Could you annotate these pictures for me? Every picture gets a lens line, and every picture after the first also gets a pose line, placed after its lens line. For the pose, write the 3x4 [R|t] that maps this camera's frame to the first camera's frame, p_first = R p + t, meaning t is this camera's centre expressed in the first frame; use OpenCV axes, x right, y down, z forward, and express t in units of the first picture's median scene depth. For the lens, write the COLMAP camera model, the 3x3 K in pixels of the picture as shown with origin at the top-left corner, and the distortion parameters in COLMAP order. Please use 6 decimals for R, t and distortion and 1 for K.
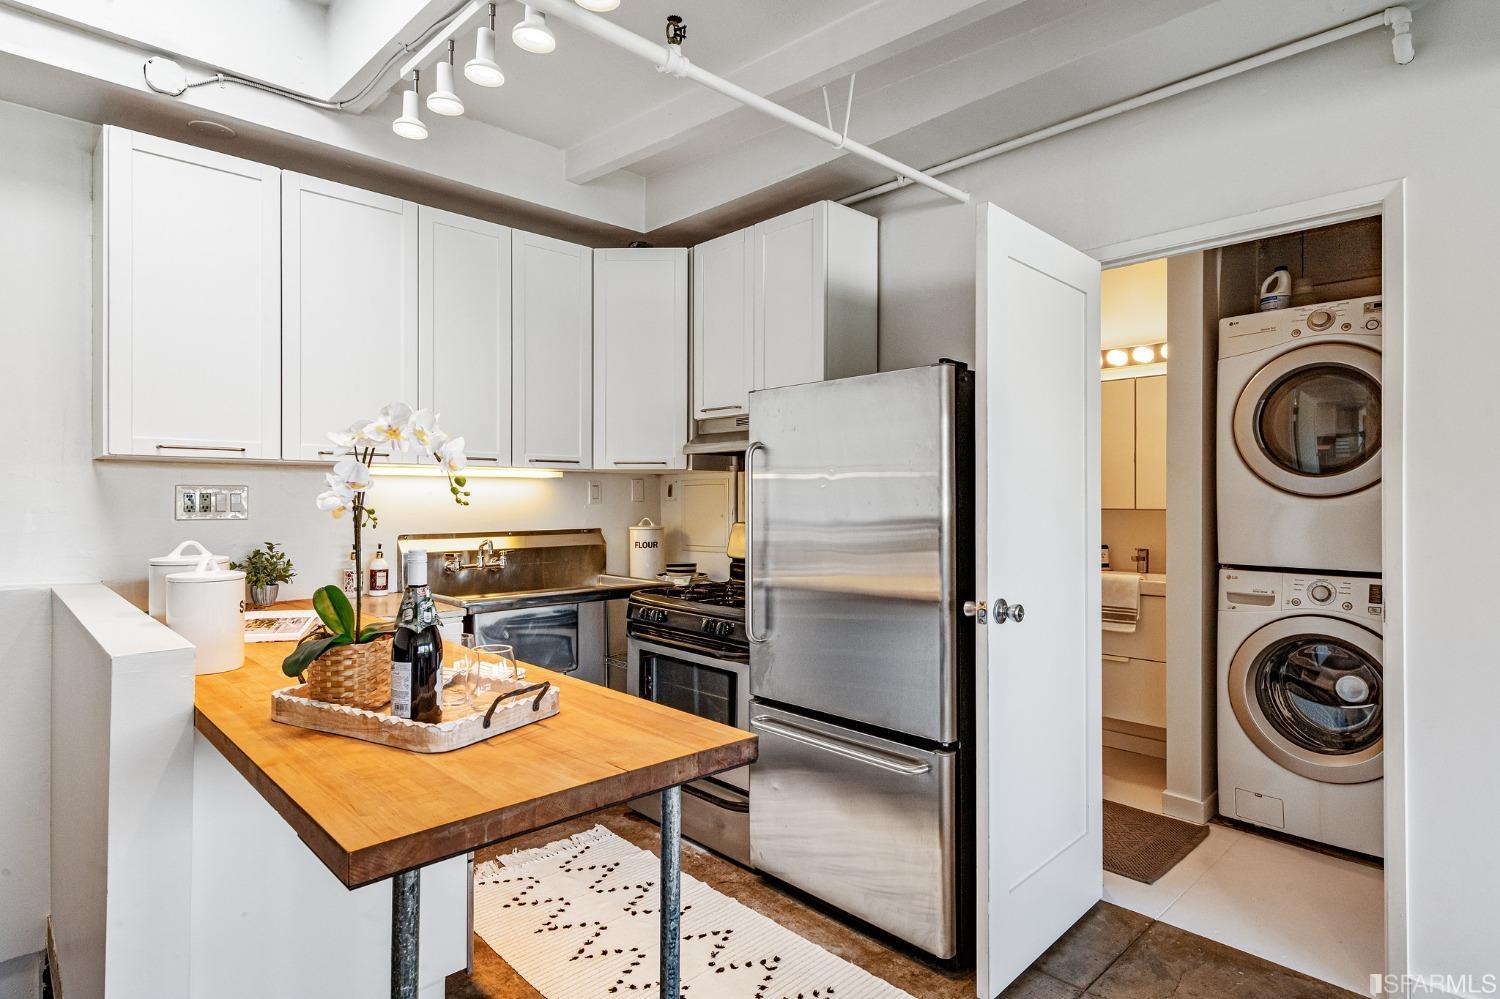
lens RADIAL K [[795.8, 0, 762.6], [0, 795.8, 495.6], [0, 0, 1]] dist [0.004128, -0.002127]
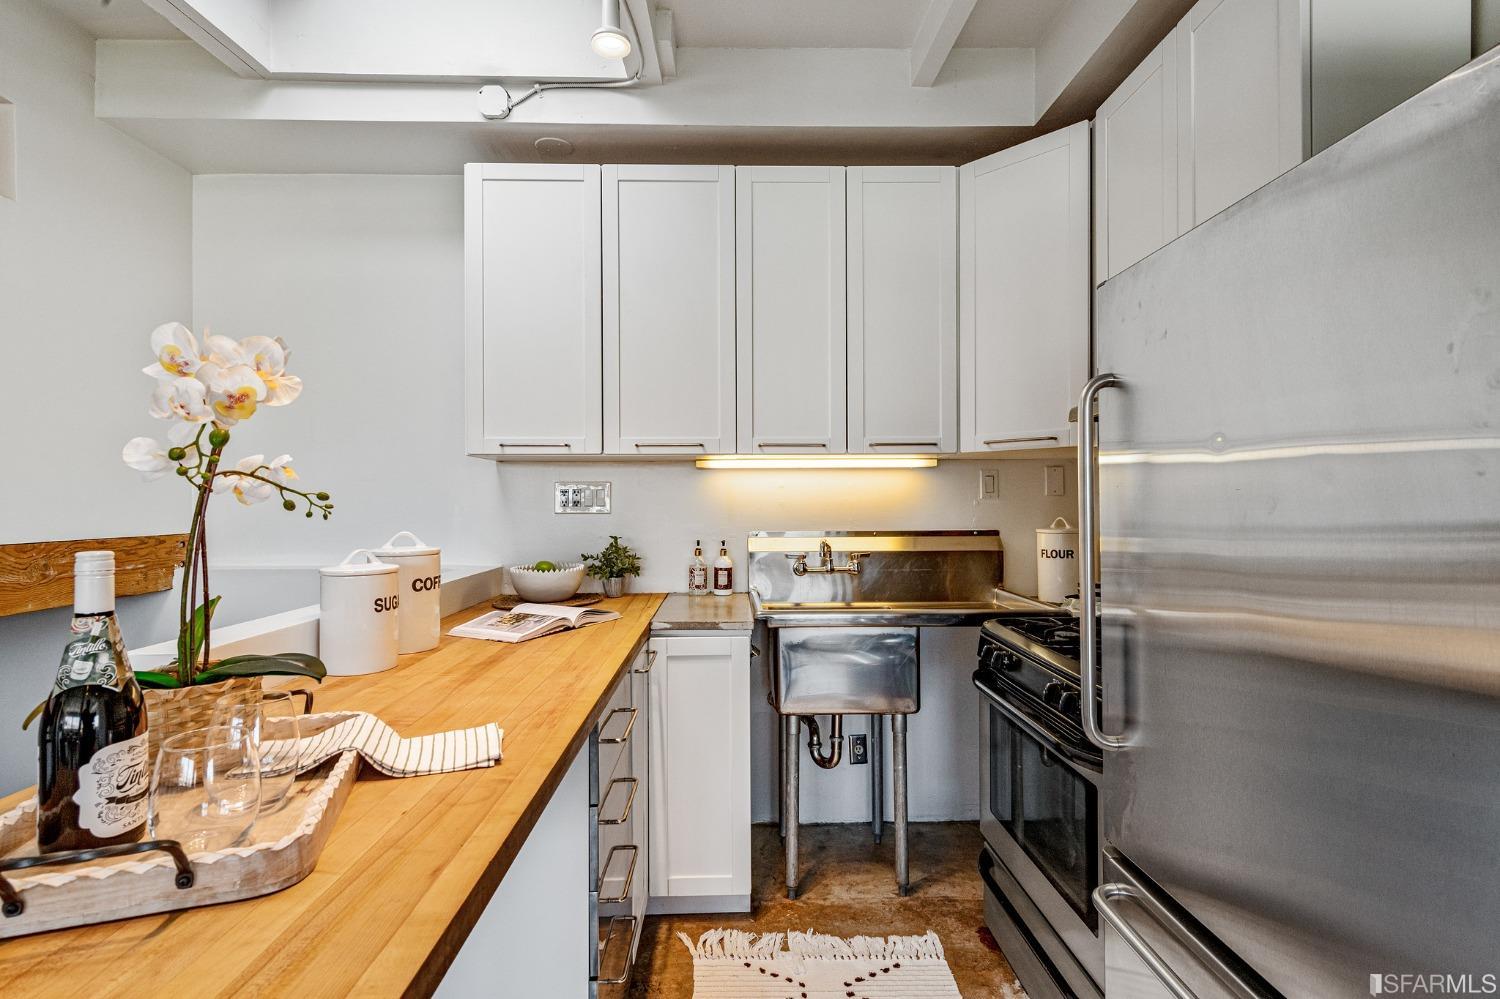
lens RADIAL K [[706.5, 0, 754.4], [0, 706.5, 499.5], [0, 0, 1]] dist [0.008869, -0.000326]
pose [[0.728331, -0.007019, -0.685190, 0.114804], [0.007339, 0.999970, -0.002442, 0.012619], [0.685186, -0.003250, 0.728361, 0.376330]]
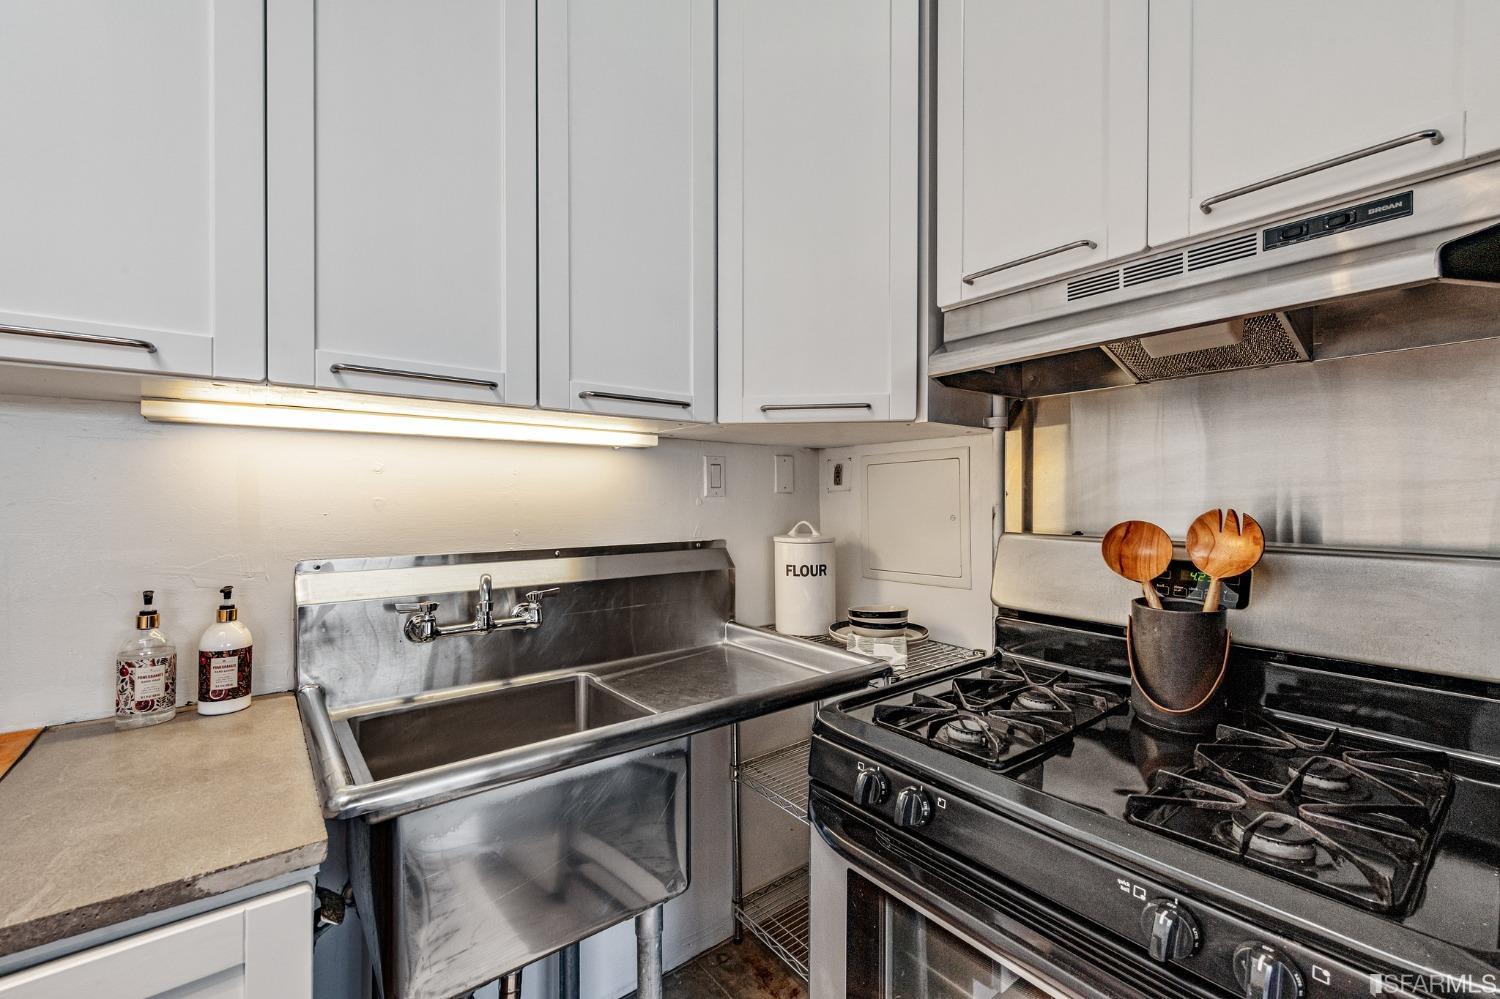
lens RADIAL K [[624.4, 0, 745.3], [0, 624.4, 499.1], [0, 0, 1]] dist [0.011508, -0.000235]
pose [[0.992581, -0.001568, -0.121576, -0.154913], [0.001923, 0.999994, 0.002806, 0.012579], [0.121571, -0.003019, 0.992578, 0.645423]]
